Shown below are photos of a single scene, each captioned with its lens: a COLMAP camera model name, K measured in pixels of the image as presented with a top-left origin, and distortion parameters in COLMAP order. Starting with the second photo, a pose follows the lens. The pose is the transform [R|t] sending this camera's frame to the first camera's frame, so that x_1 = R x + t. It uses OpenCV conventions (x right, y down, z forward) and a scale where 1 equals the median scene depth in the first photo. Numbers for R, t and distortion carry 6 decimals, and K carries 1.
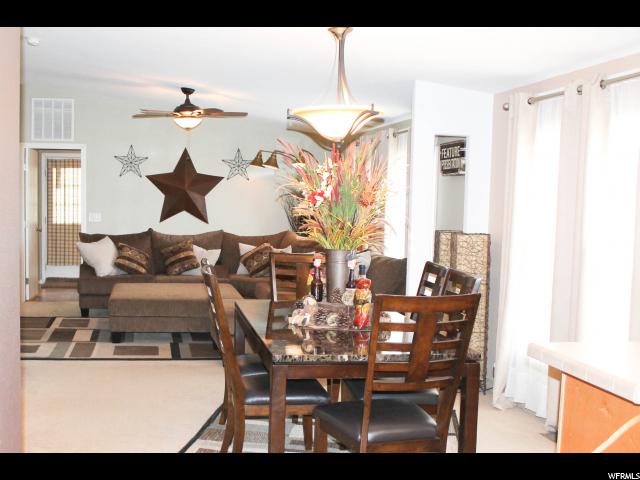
lens RADIAL K [[660.2, 0, 320.0], [0, 660.2, 240.0], [0, 0, 1]] dist [-0.083331, 0.002431]
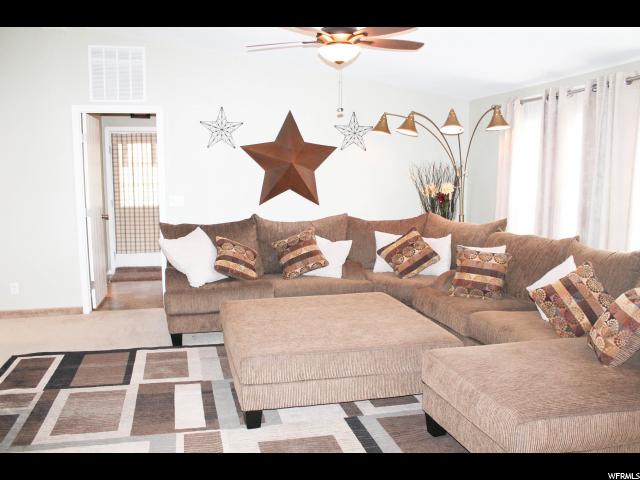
lens RADIAL K [[427.0, 0, 320.3], [0, 427.0, 222.0], [0, 0, 1]] dist [-0.083322, 0.001237]
pose [[0.997729, -0.027189, 0.061627, -0.205693], [0.024302, 0.998593, 0.047125, -0.029326], [-0.062821, -0.045521, 0.996986, 0.485733]]
